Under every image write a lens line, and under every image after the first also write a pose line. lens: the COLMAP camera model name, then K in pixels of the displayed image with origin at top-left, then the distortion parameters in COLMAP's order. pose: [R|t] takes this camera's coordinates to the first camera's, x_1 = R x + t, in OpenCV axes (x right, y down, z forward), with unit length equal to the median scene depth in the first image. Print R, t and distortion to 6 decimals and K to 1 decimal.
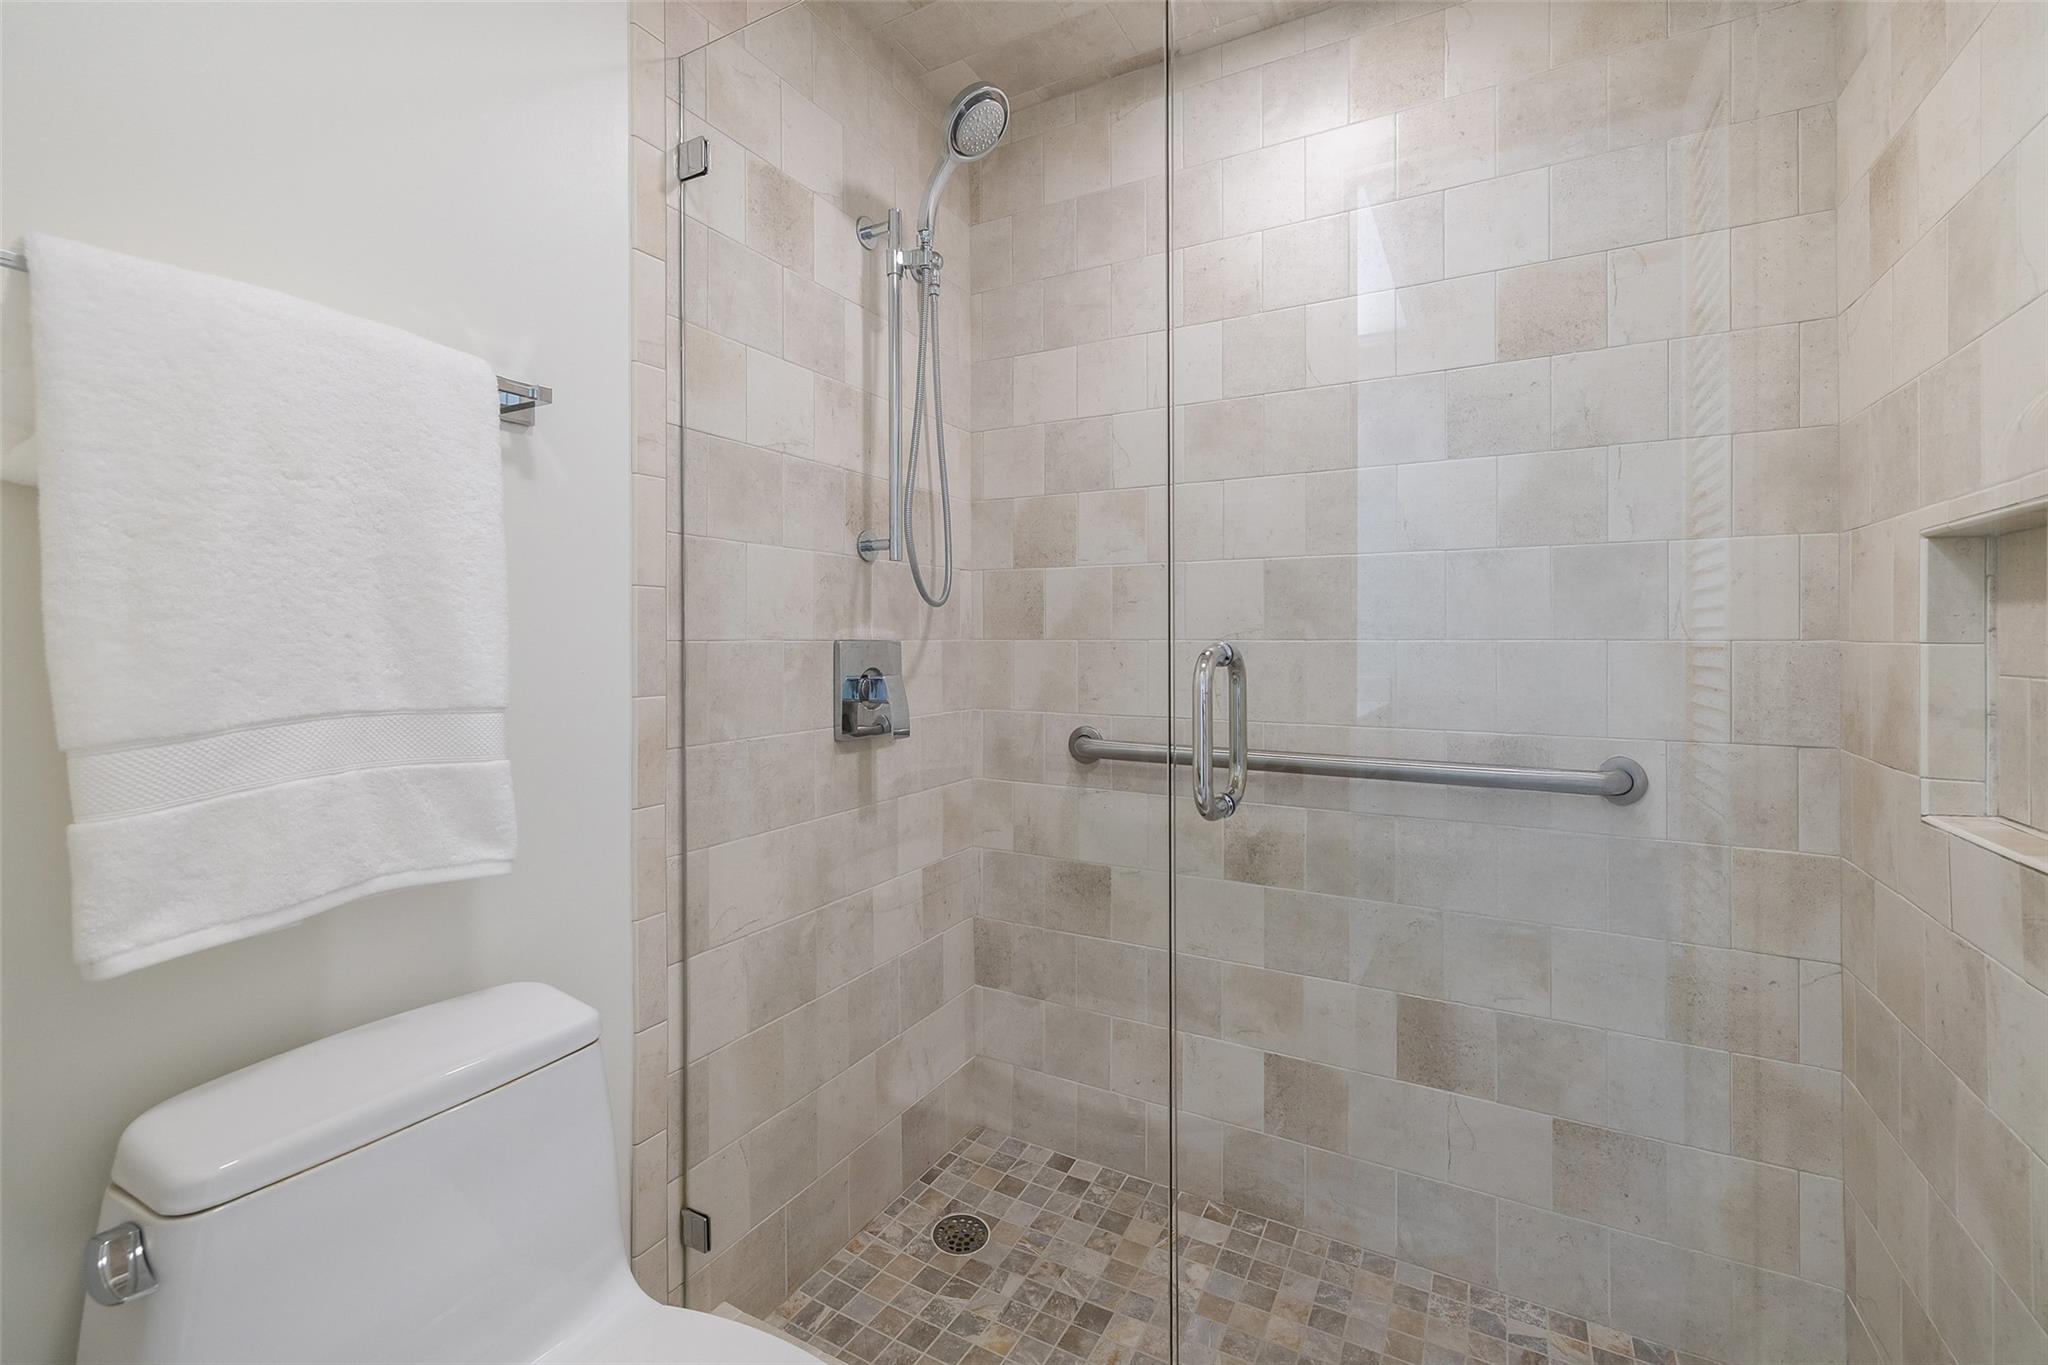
lens RADIAL K [[864.0, 0, 1016.8], [0, 864.0, 644.1], [0, 0, 1]] dist [0.001639, -0.000272]
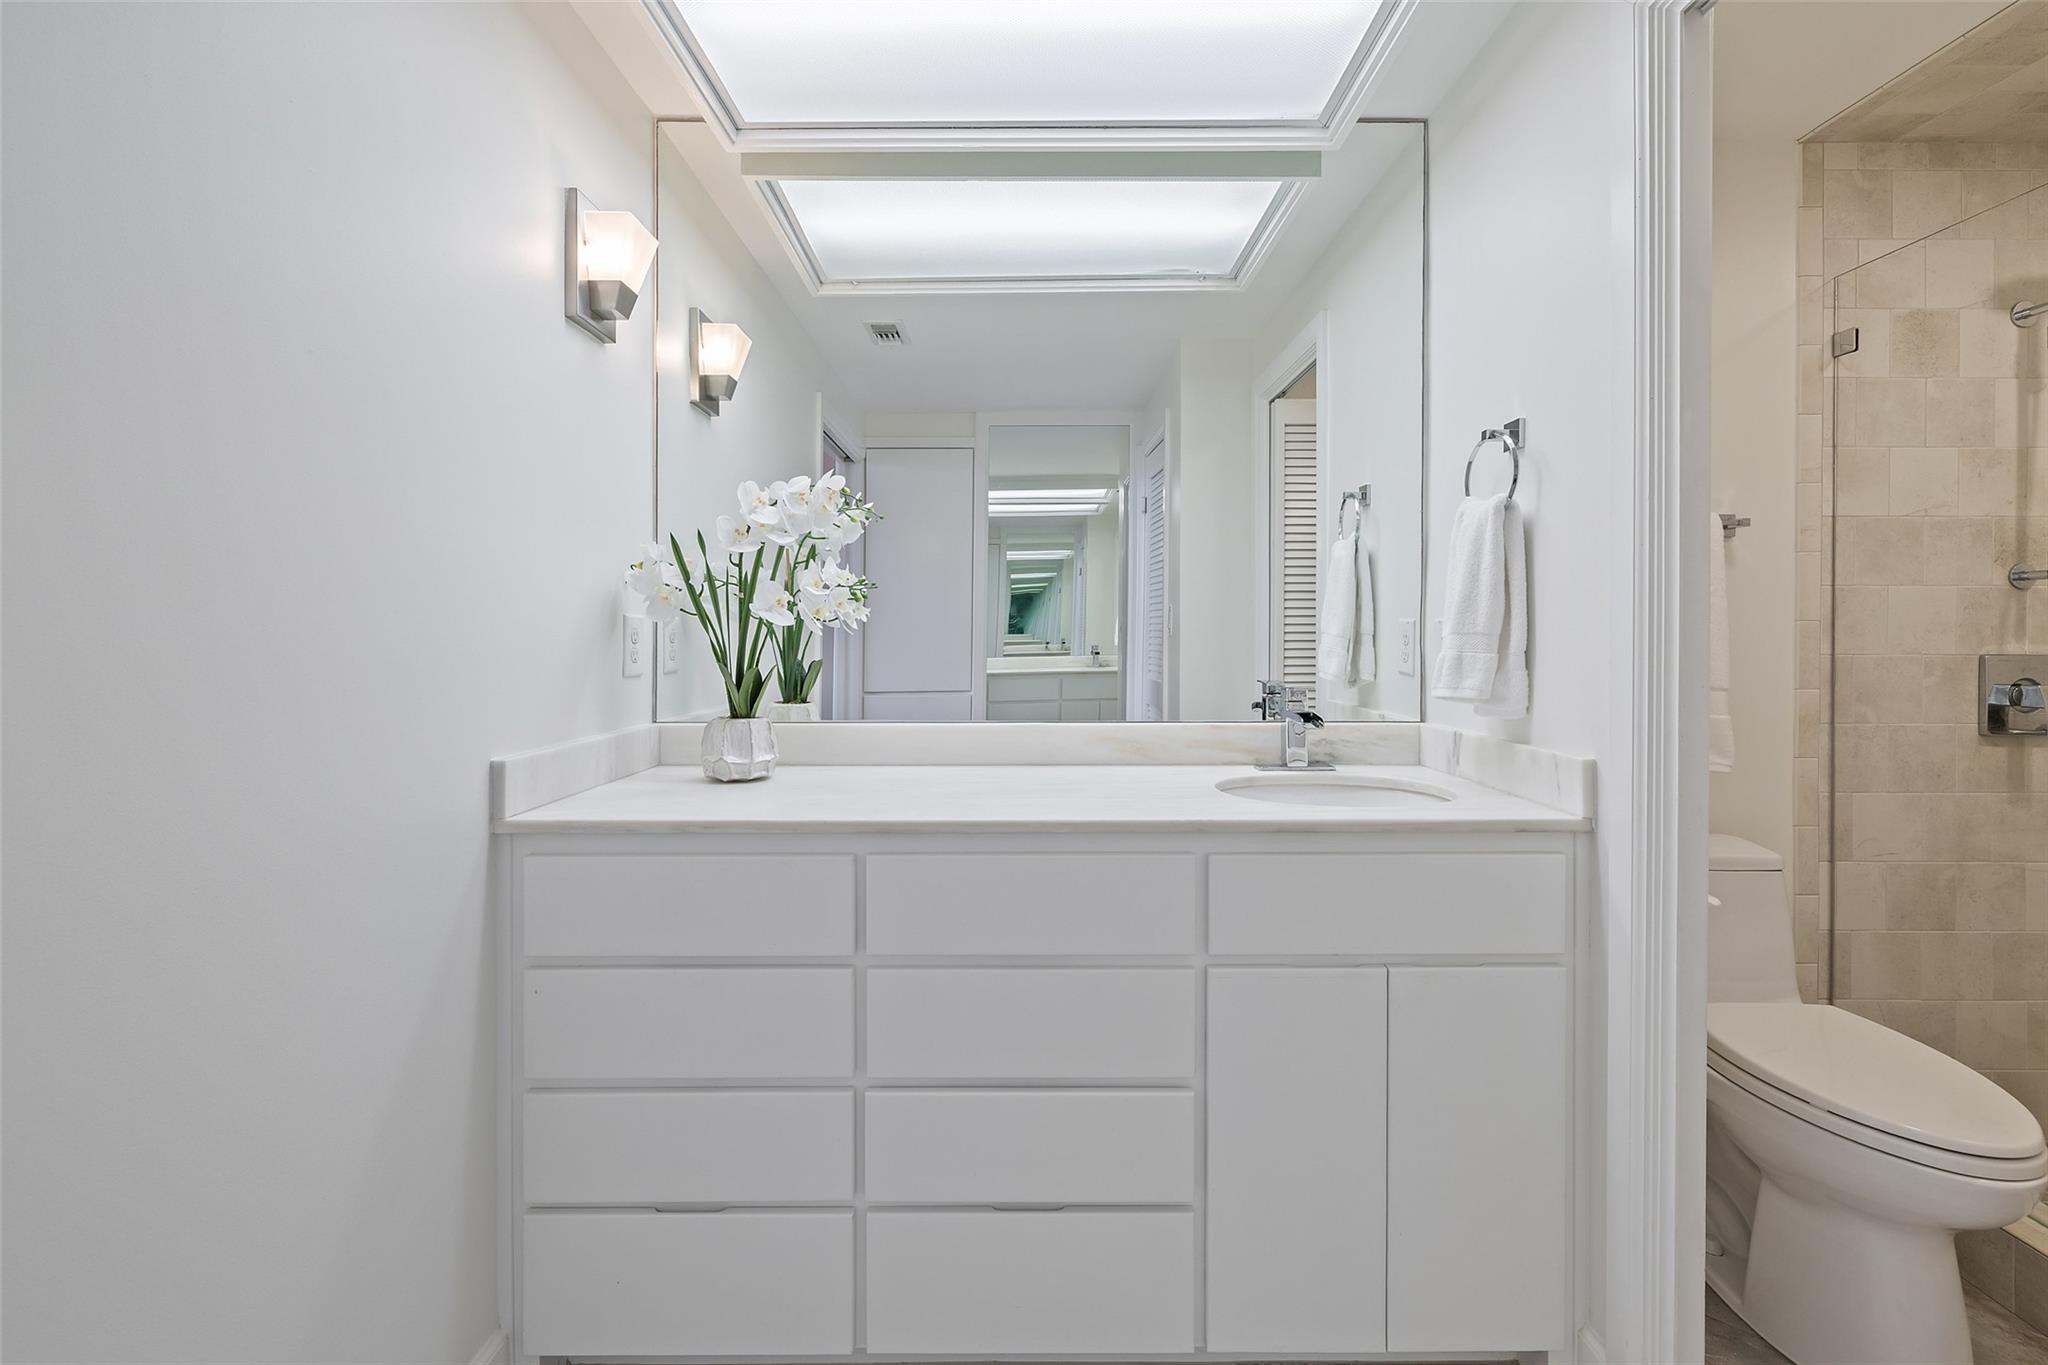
lens RADIAL K [[864.0, 0, 1016.8], [0, 864.0, 644.1], [0, 0, 1]] dist [0.001639, -0.000272]
pose [[0.486225, 0.006914, -0.873806, 0.250684], [-0.006600, 0.999969, 0.004240, -0.019405], [0.873809, 0.003706, 0.486256, -1.009263]]
